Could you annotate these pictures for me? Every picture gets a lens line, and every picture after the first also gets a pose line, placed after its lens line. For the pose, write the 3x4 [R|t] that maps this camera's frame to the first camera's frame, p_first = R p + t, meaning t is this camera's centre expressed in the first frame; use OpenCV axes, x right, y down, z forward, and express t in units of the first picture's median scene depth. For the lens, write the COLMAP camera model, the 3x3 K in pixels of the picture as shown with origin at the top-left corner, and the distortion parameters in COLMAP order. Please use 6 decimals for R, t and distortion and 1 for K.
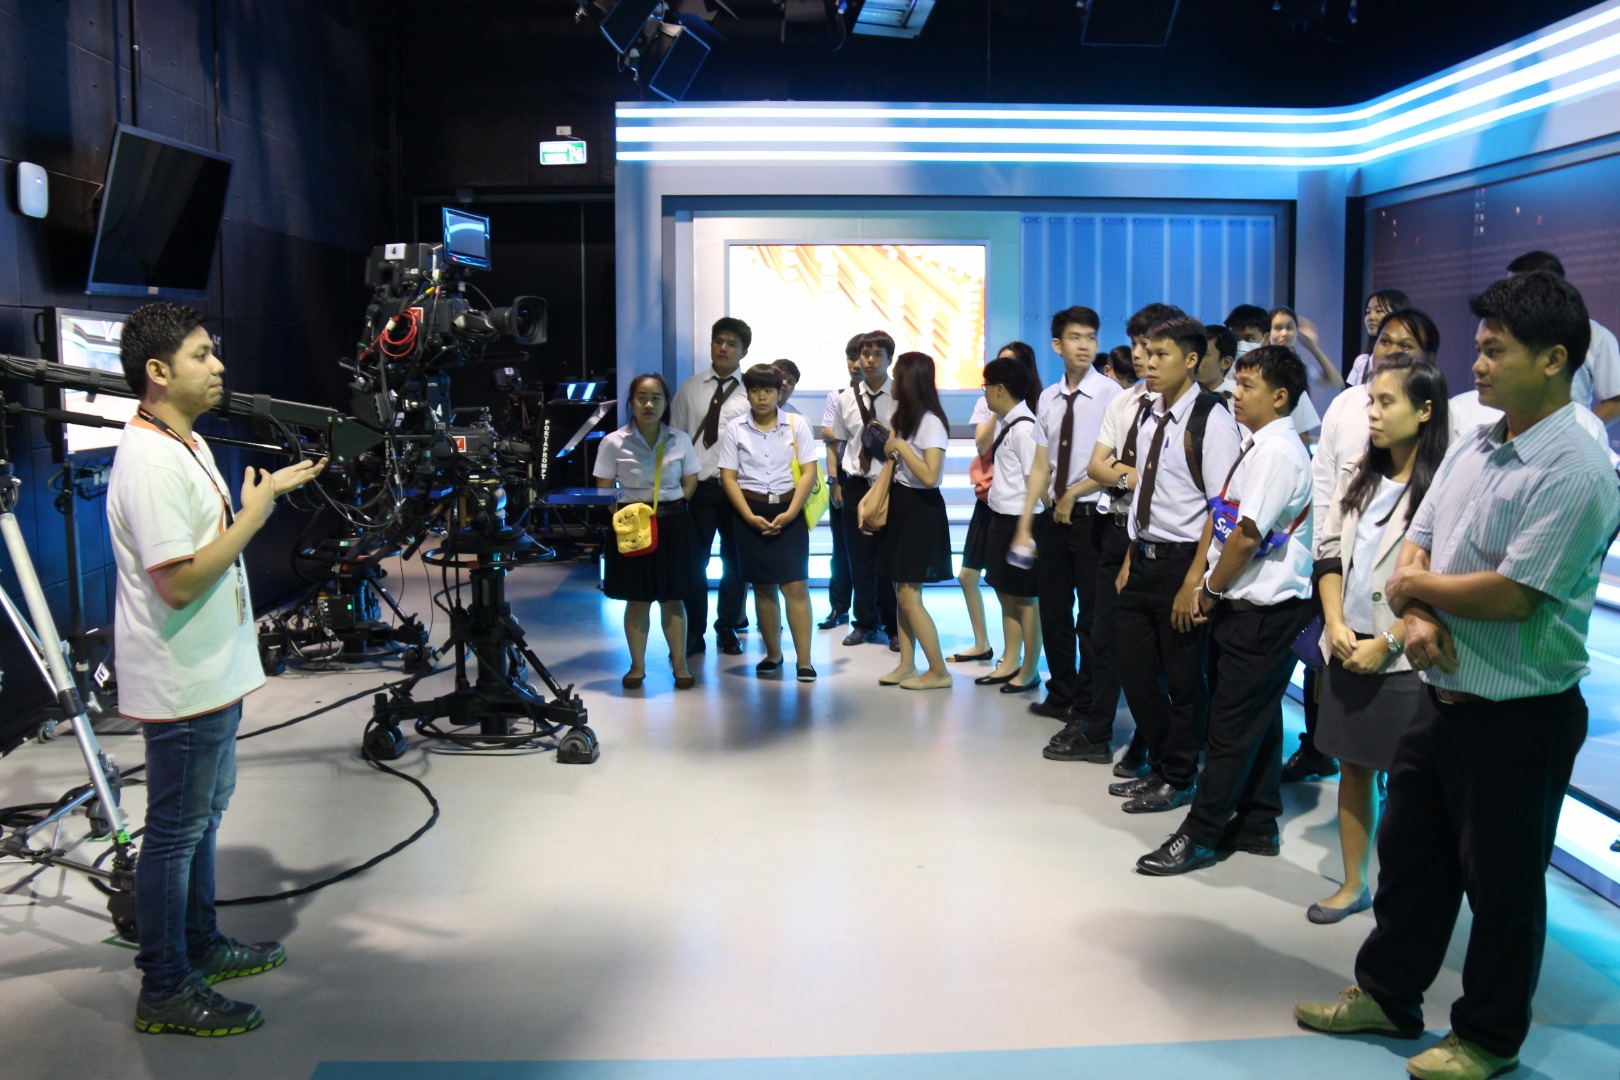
lens RADIAL K [[1370.4, 0, 810.0], [0, 1370.4, 540.0], [0, 0, 1]] dist [-0.178991, 0.168968]
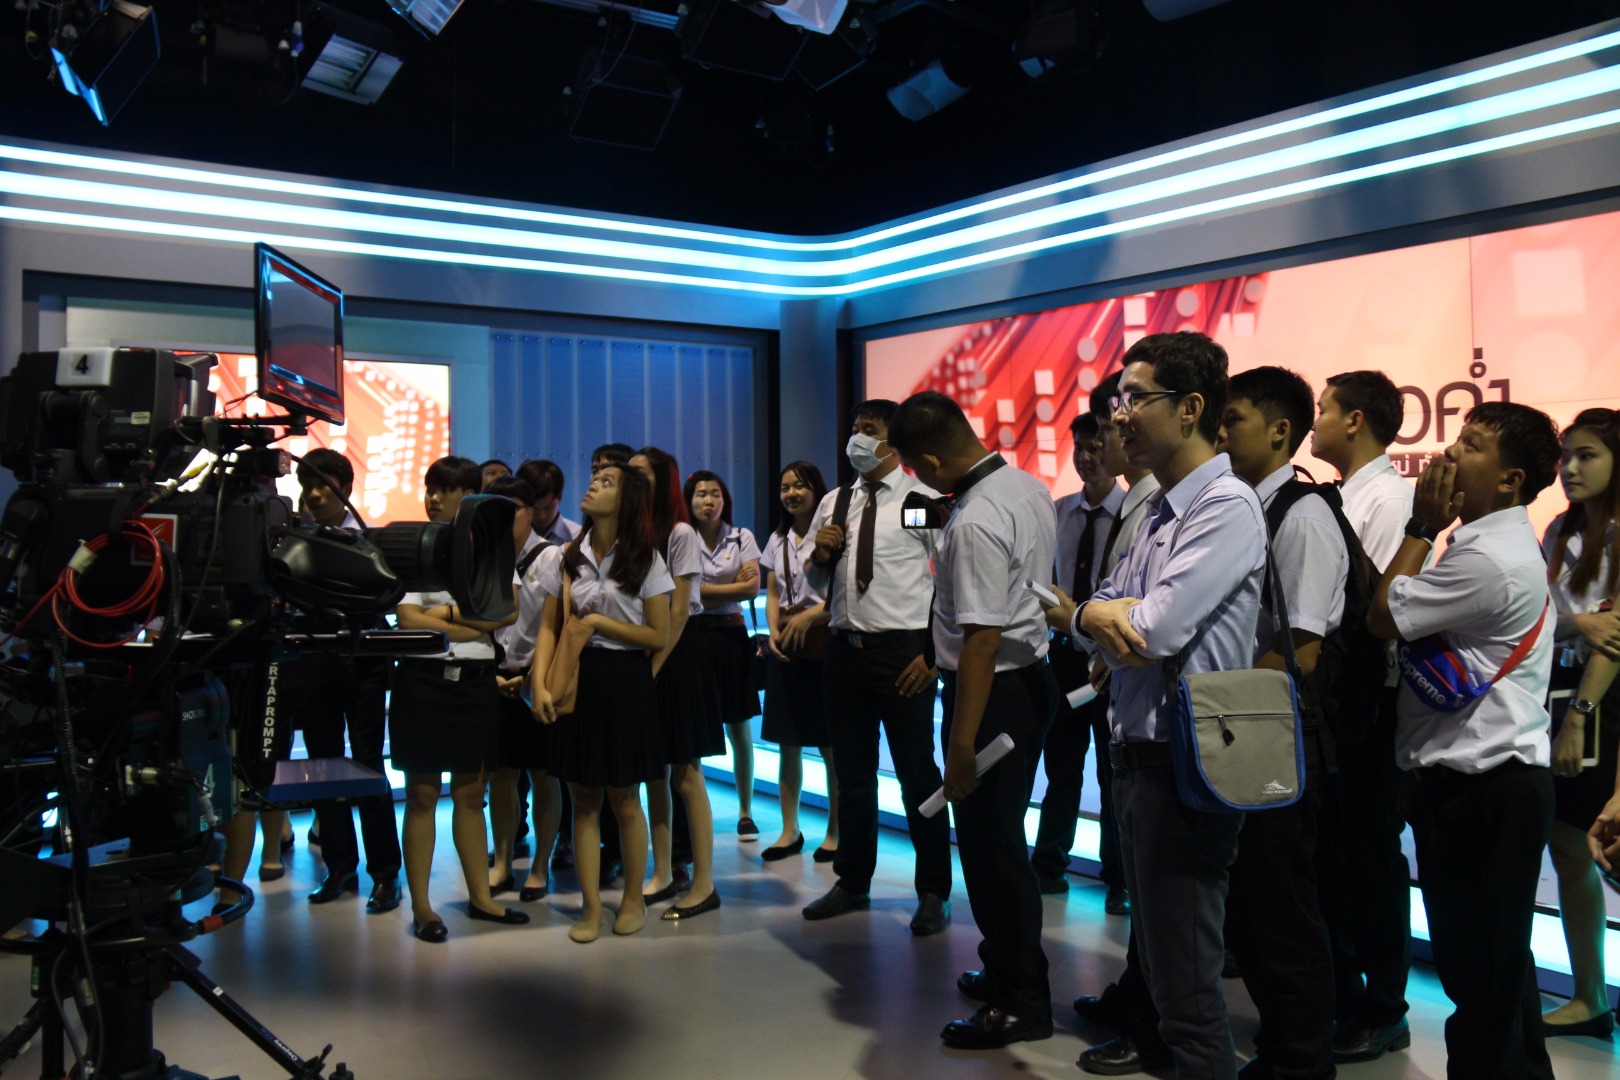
lens RADIAL K [[1370.4, 0, 810.0], [0, 1370.4, 540.0], [0, 0, 1]] dist [-0.178991, 0.168968]
pose [[0.852416, -0.000841, 0.522863, -0.244744], [0.043882, 0.996586, -0.069936, -0.096666], [-0.521019, 0.082559, 0.849543, 0.430637]]
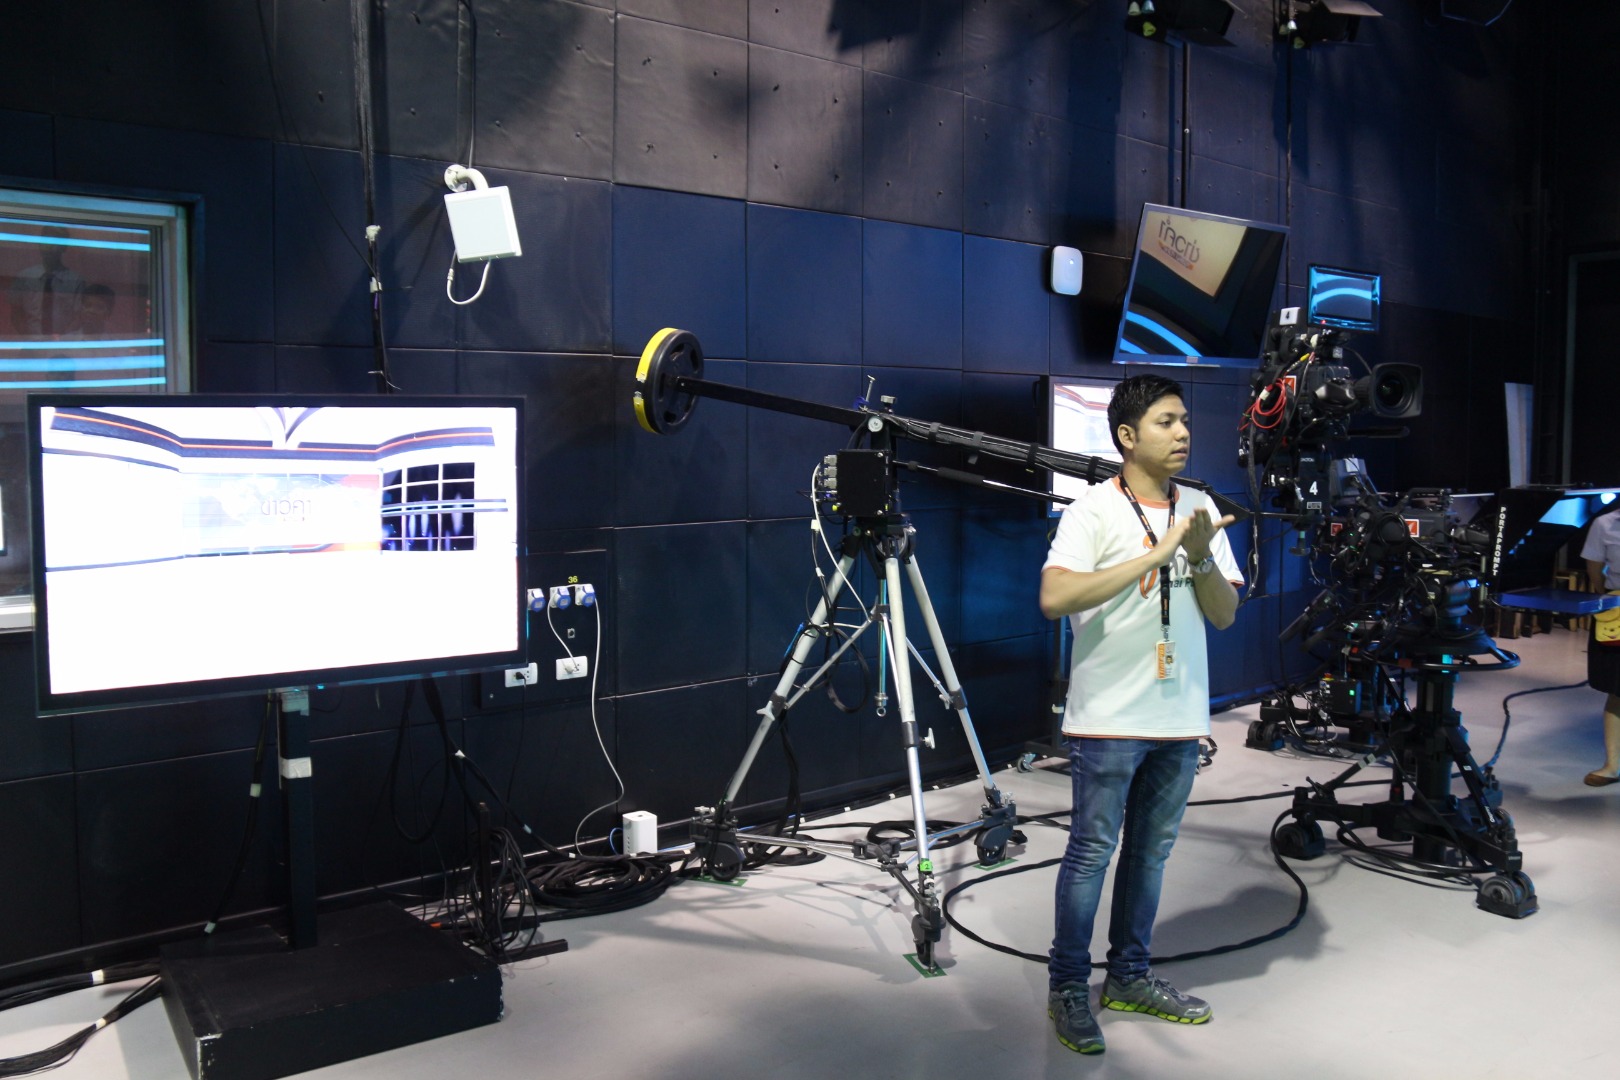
lens RADIAL K [[1370.4, 0, 810.0], [0, 1370.4, 540.0], [0, 0, 1]] dist [-0.178991, 0.168968]
pose [[0.630118, 0.069989, -0.773338, 0.162012], [-0.109701, 0.993964, 0.000571, -0.018532], [0.768711, 0.084477, 0.633993, 0.127283]]
